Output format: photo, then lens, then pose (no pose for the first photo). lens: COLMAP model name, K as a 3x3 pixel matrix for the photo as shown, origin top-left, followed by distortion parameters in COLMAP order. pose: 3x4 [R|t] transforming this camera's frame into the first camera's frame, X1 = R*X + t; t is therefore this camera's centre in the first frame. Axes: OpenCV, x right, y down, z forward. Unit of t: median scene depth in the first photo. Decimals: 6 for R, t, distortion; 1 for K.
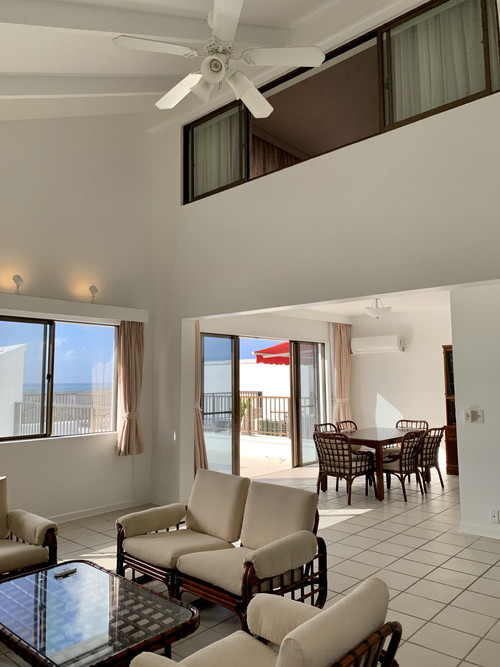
lens RADIAL K [[507.1, 0, 250.6], [0, 507.1, 333.4], [0, 0, 1]] dist [0.049065, -0.007924]
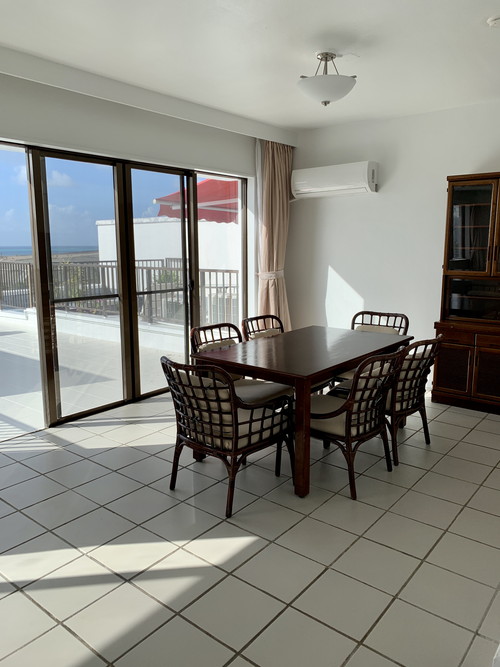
lens RADIAL K [[507.1, 0, 249.6], [0, 507.1, 331.7], [0, 0, 1]] dist [0.049065, -0.007924]
pose [[0.998891, -0.007528, 0.046483, 0.172605], [-0.004804, 0.965699, 0.259620, 0.053925], [-0.046843, -0.259555, 0.964591, 0.545846]]
